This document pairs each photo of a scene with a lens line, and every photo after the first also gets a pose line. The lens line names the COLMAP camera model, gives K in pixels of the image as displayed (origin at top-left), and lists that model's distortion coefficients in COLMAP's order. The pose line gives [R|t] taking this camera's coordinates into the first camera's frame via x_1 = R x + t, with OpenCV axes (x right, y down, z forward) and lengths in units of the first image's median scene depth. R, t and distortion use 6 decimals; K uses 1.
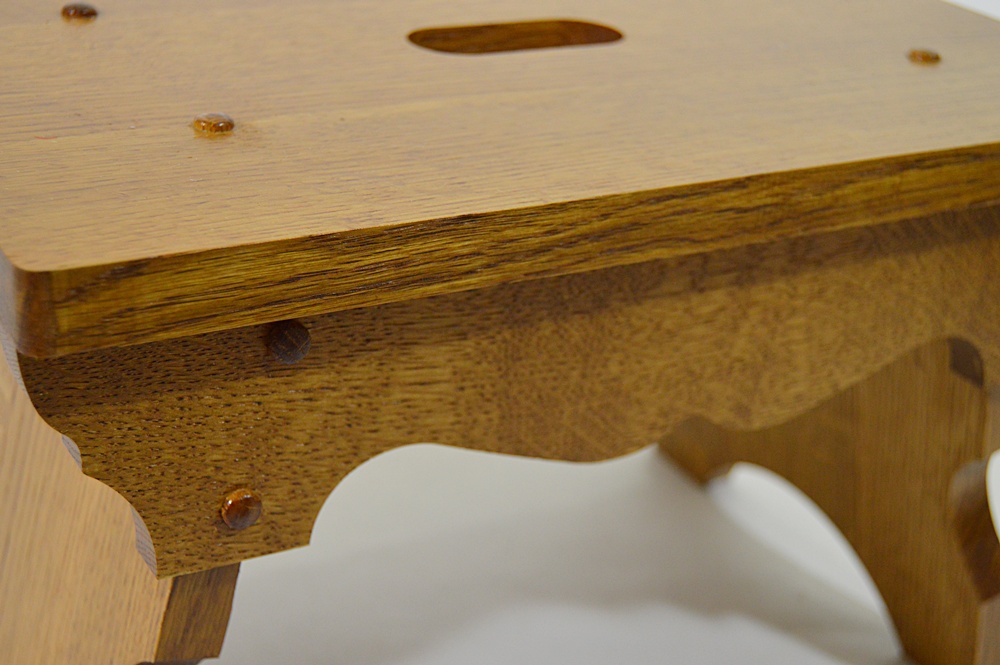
lens RADIAL K [[1641.3, 0, 500.1], [0, 1641.3, 332.6], [0, 0, 1]] dist [0.004881, 0.000000]
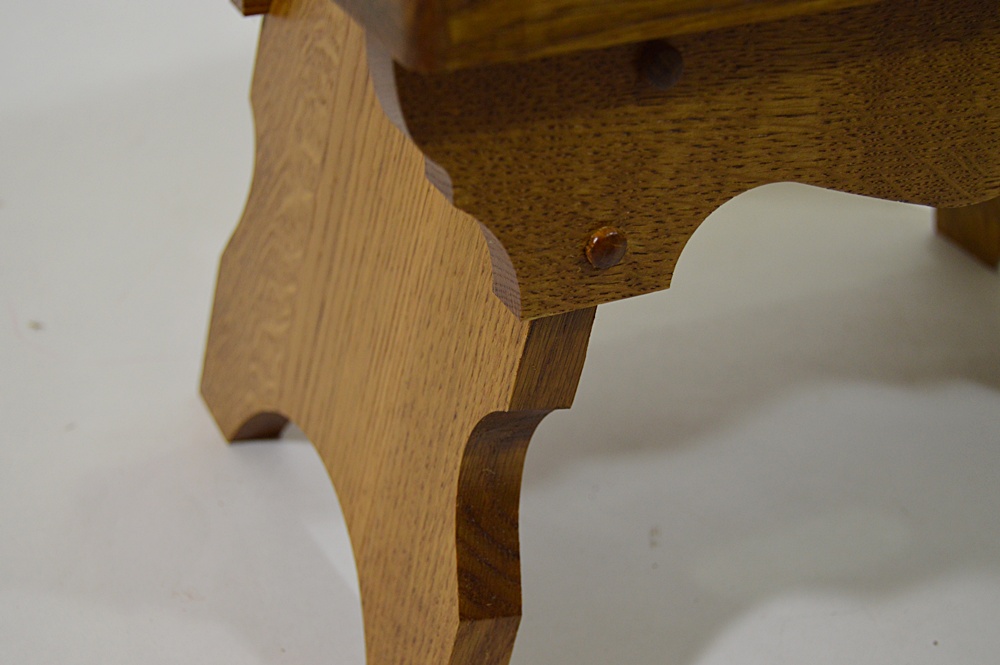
lens RADIAL K [[1641.3, 0, 499.9], [0, 1641.3, 332.5], [0, 0, 1]] dist [0.004881, 0.000000]
pose [[0.996858, -0.010343, -0.078534, -0.140930], [0.017144, 0.996111, 0.086427, 0.071053], [0.077335, -0.087502, 0.993158, 0.036817]]
